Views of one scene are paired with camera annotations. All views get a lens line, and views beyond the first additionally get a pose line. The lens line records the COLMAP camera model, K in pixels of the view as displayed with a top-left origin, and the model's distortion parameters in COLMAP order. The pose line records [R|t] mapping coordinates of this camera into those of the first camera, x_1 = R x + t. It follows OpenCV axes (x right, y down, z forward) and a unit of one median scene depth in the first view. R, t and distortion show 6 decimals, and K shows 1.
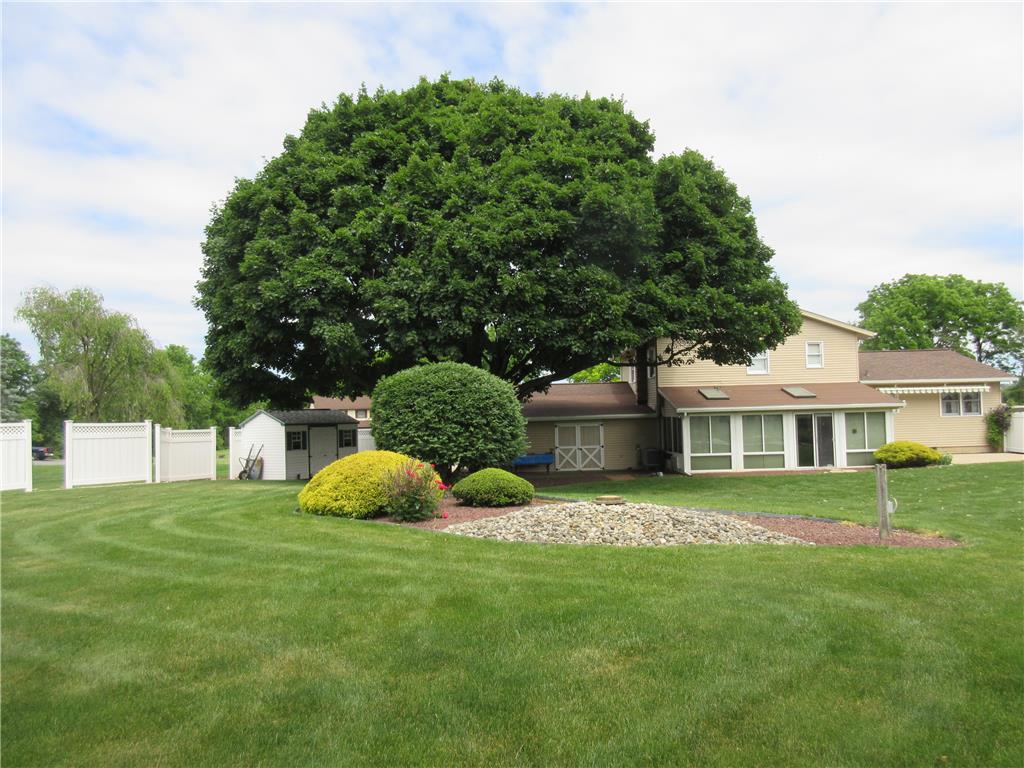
lens RADIAL K [[760.8, 0, 509.4], [0, 760.8, 385.0], [0, 0, 1]] dist [0.000730, -0.011224]
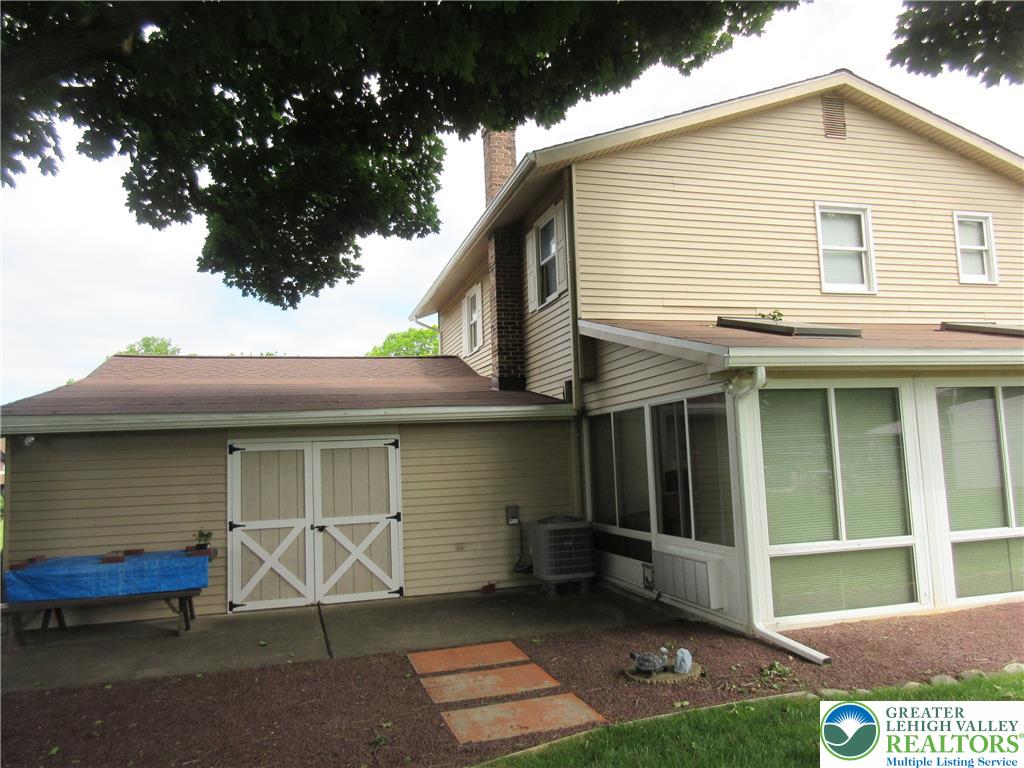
lens RADIAL K [[760.8, 0, 509.6], [0, 760.8, 383.2], [0, 0, 1]] dist [0.000730, -0.011224]
pose [[0.970791, 0.010939, 0.239677, 0.093723], [0.006235, 0.997472, -0.070780, 0.050567], [-0.239845, 0.070207, 0.968269, 0.704321]]
